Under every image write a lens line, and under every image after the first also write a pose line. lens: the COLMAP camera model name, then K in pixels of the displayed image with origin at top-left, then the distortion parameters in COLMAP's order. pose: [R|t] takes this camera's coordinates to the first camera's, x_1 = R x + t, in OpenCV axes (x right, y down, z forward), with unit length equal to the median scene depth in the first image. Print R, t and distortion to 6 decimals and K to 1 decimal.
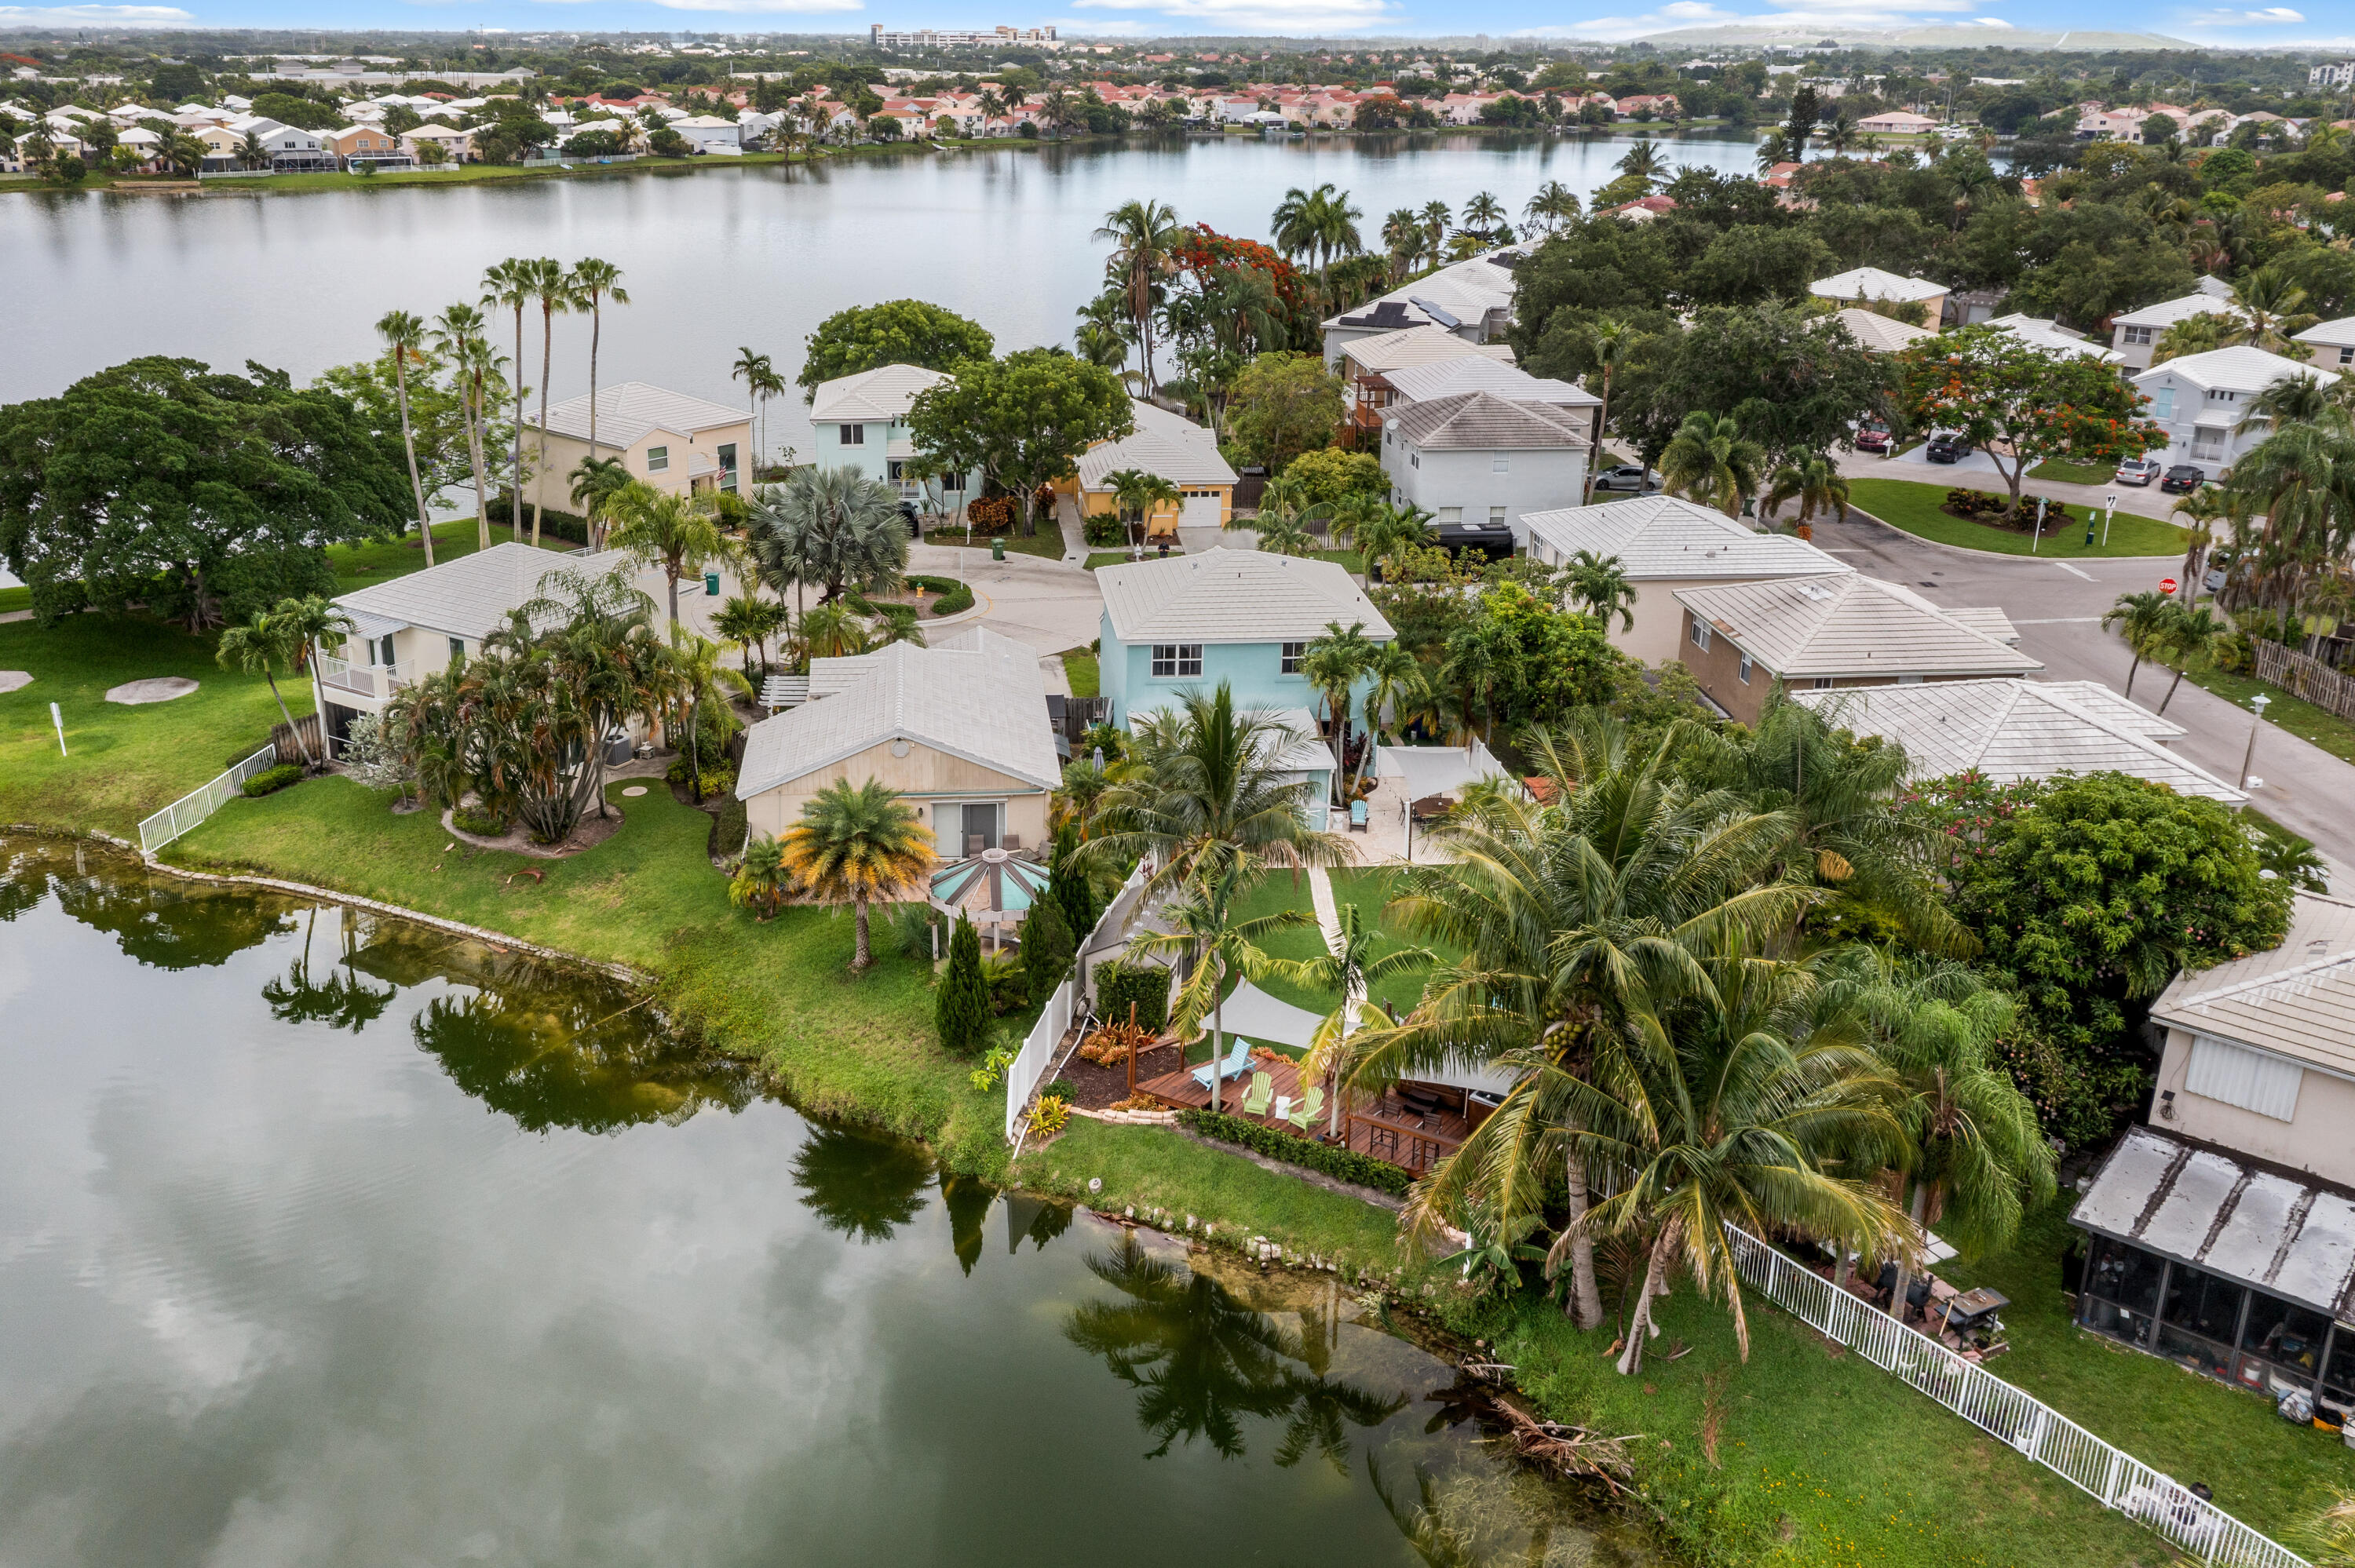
lens RADIAL K [[1878.2, 0, 1119.9], [0, 1878.2, 712.6], [0, 0, 1]] dist [-0.004571, -0.000683]
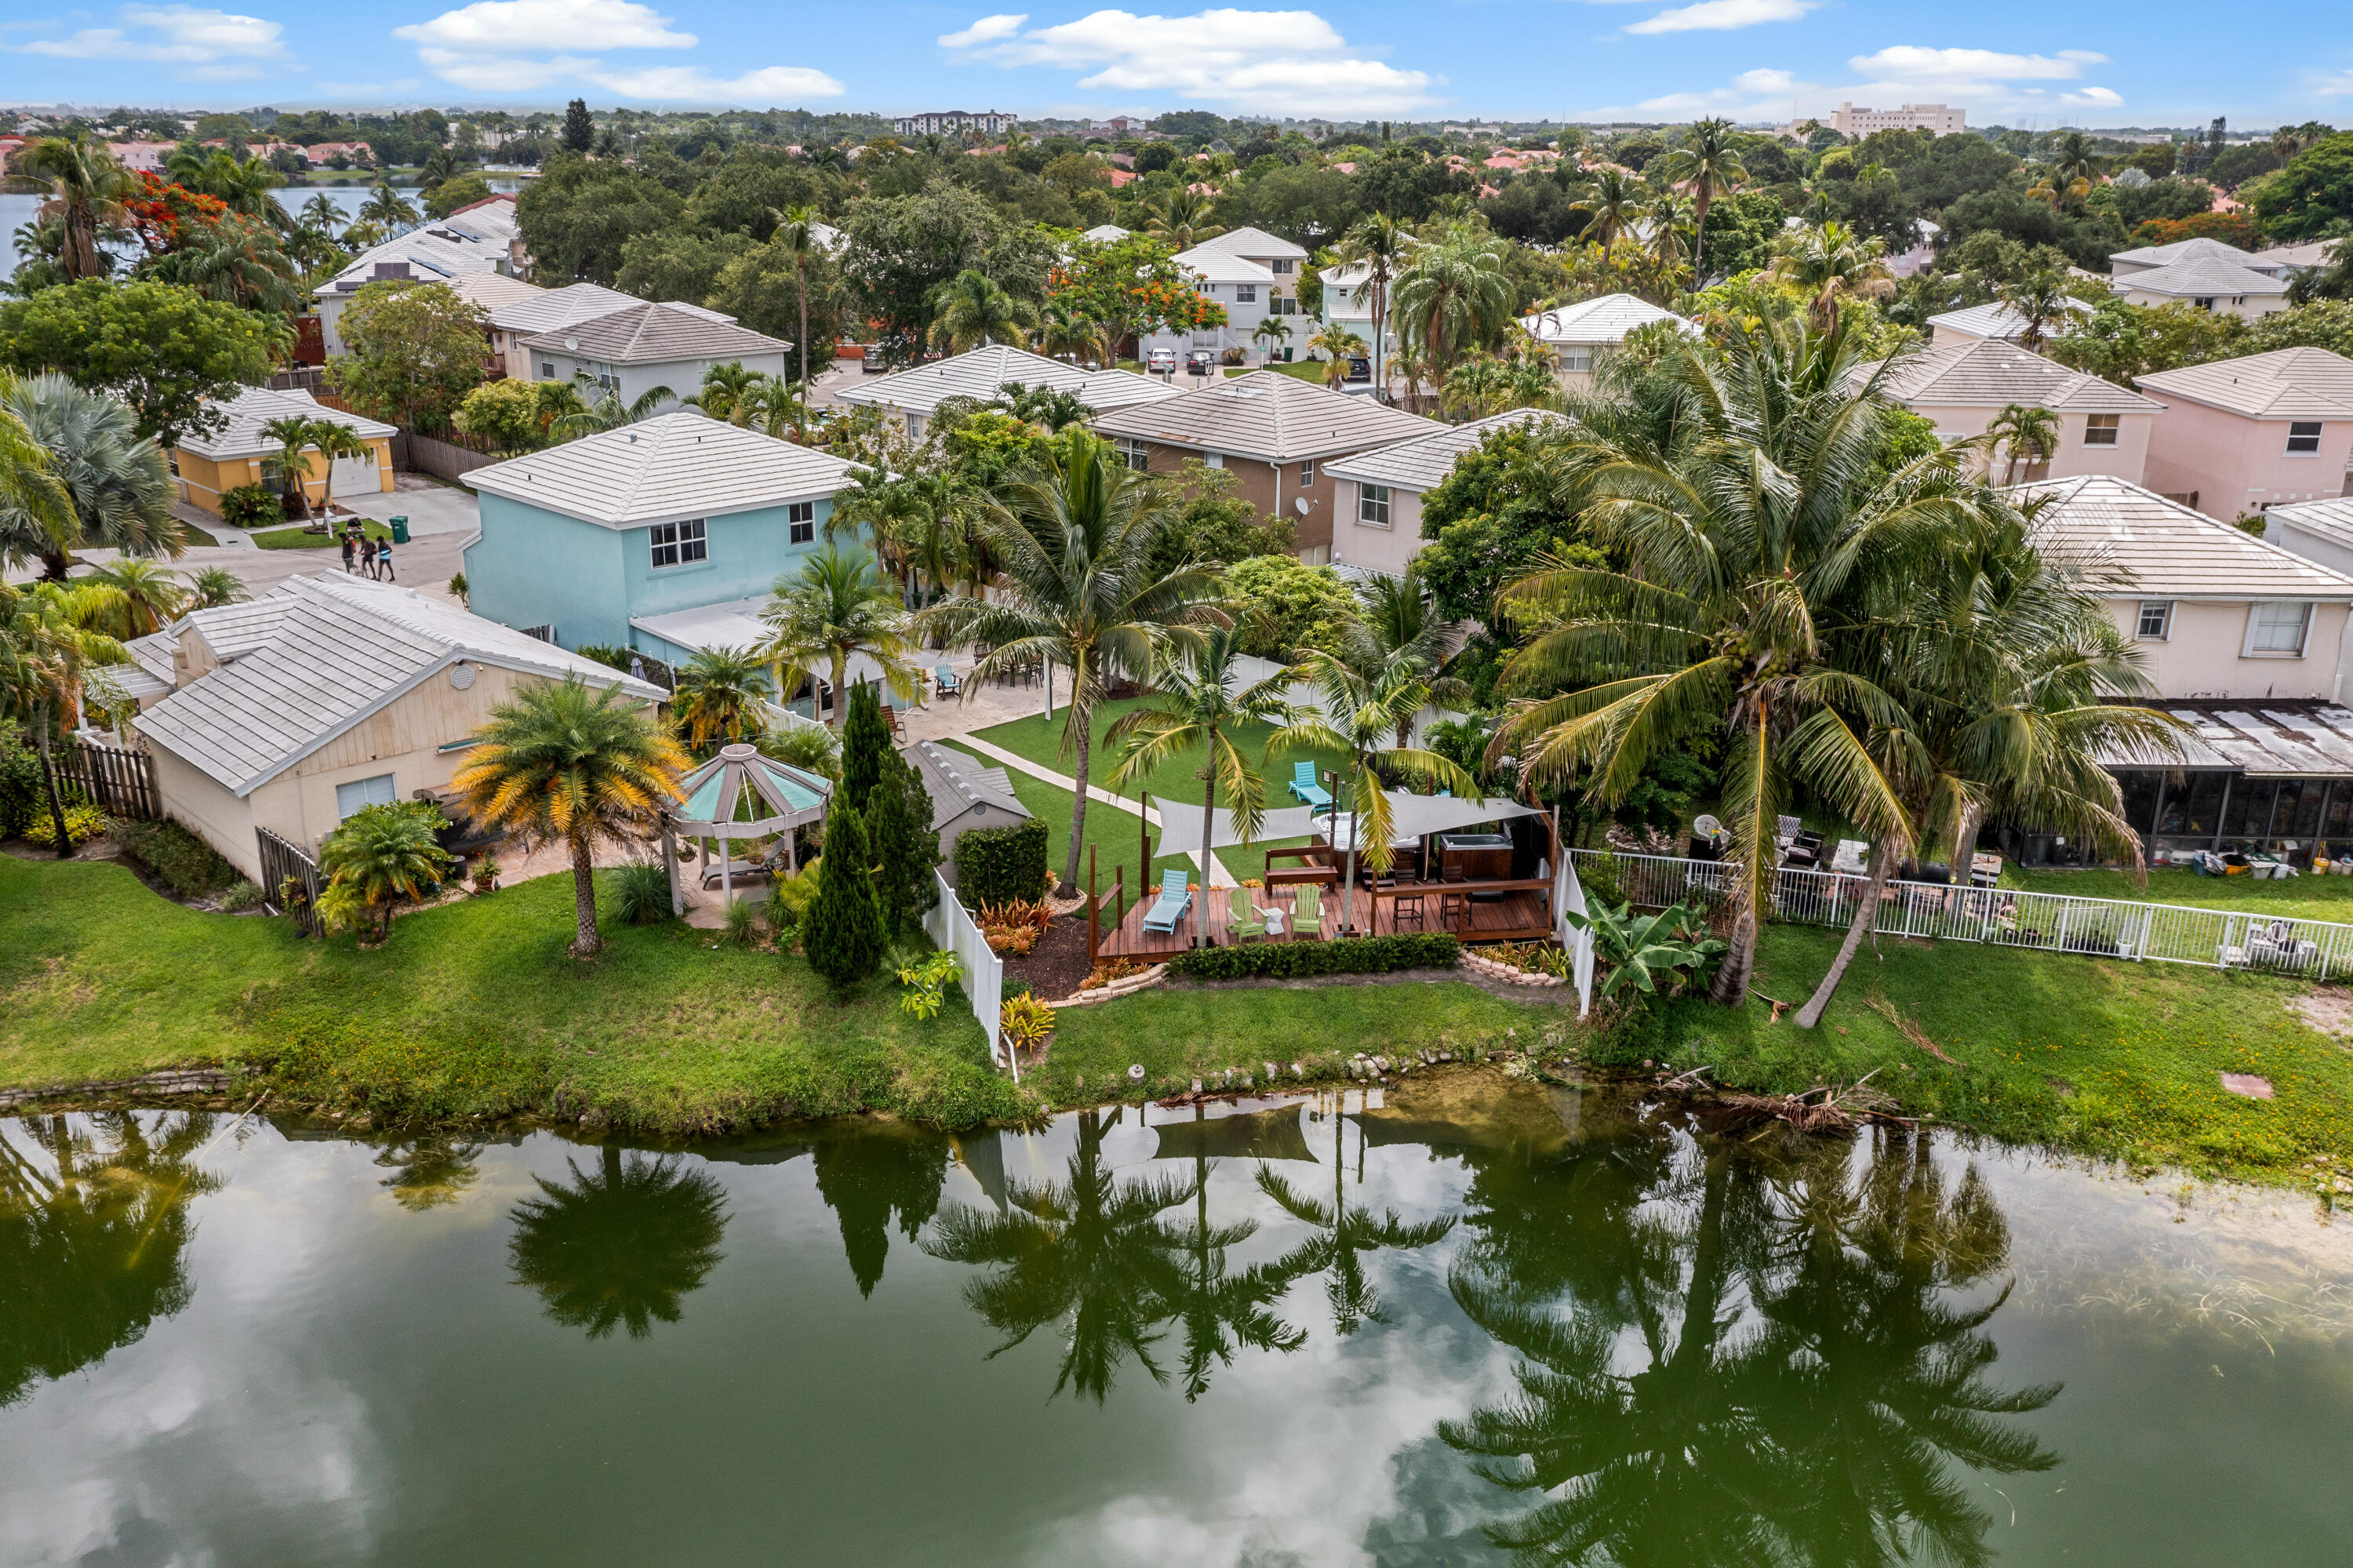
lens RADIAL K [[1863.0, 0, 1178.9], [0, 1863.0, 782.5], [0, 0, 1]] dist [-0.011609, -0.002618]
pose [[0.777943, -0.216402, 0.589895, -0.352769], [0.210396, 0.974340, 0.079968, 0.063458], [-0.592063, 0.061901, 0.803511, 0.300034]]
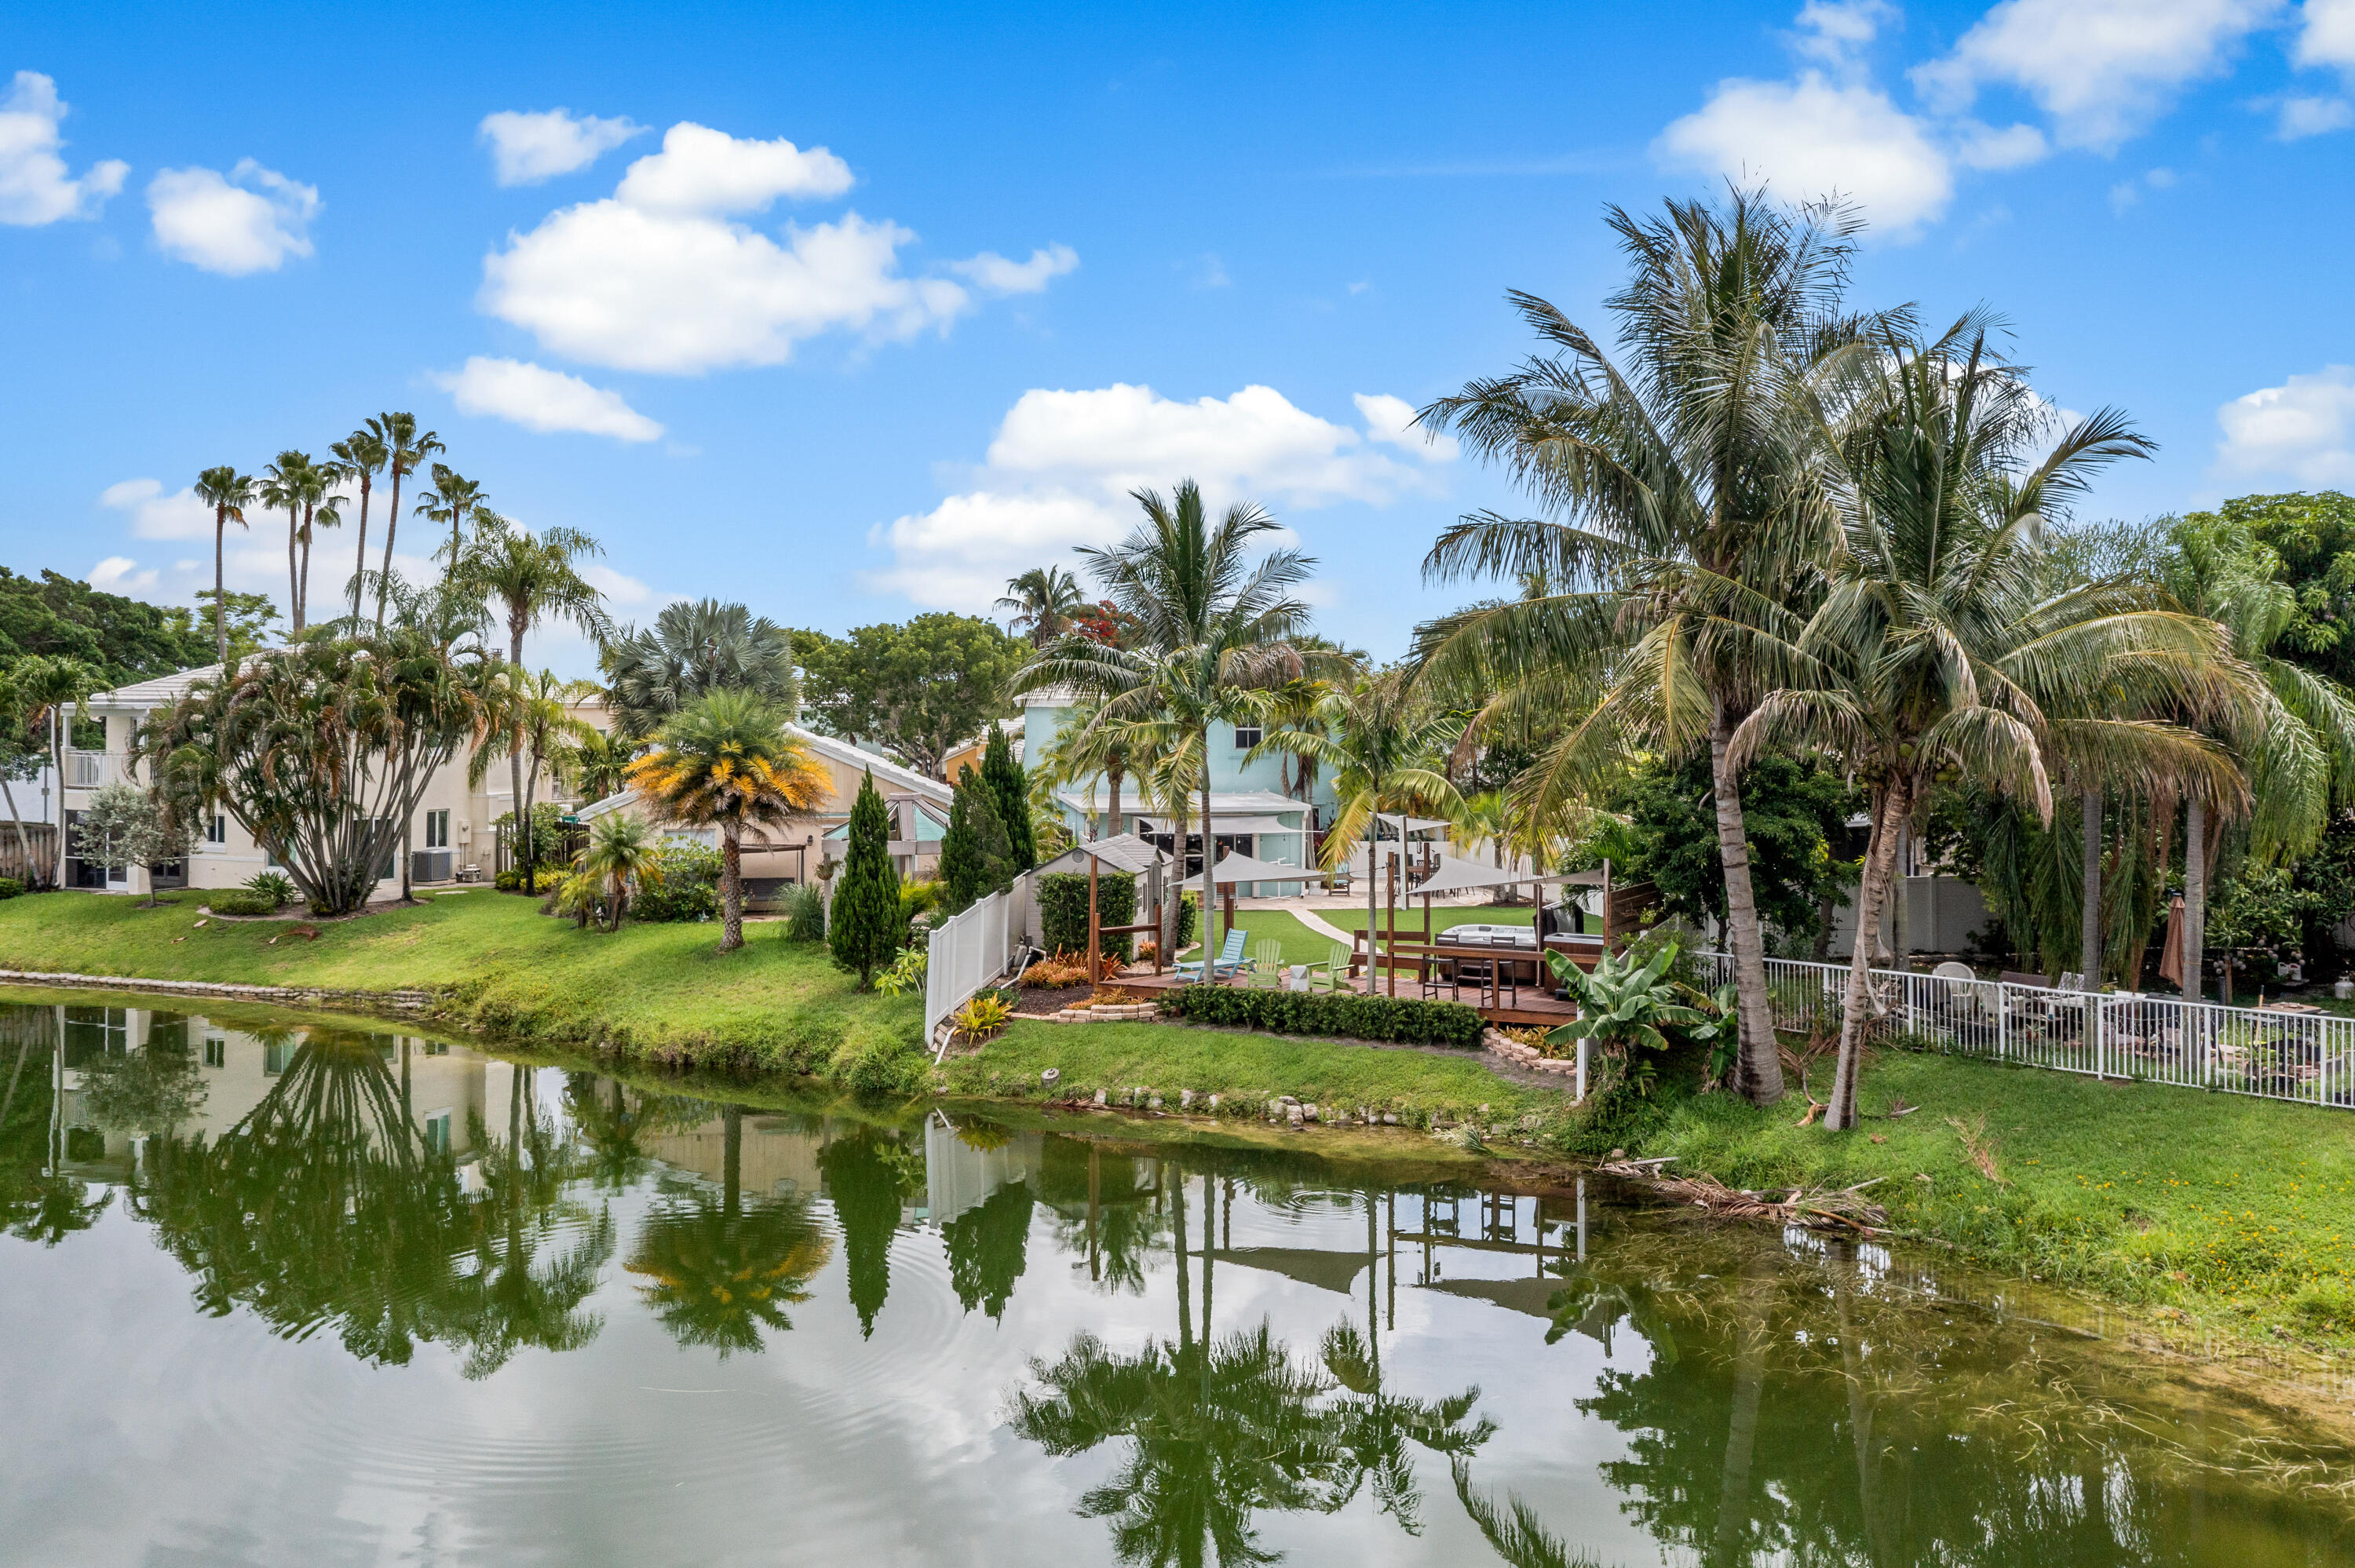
lens RADIAL K [[1864.2, 0, 1179.9], [0, 1864.2, 782.5], [0, 0, 1]] dist [-0.011609, -0.002618]
pose [[0.995310, -0.019186, 0.094811, -0.024443], [0.048942, 0.945309, -0.322483, 0.313214], [-0.083439, 0.325611, 0.941815, 0.236401]]
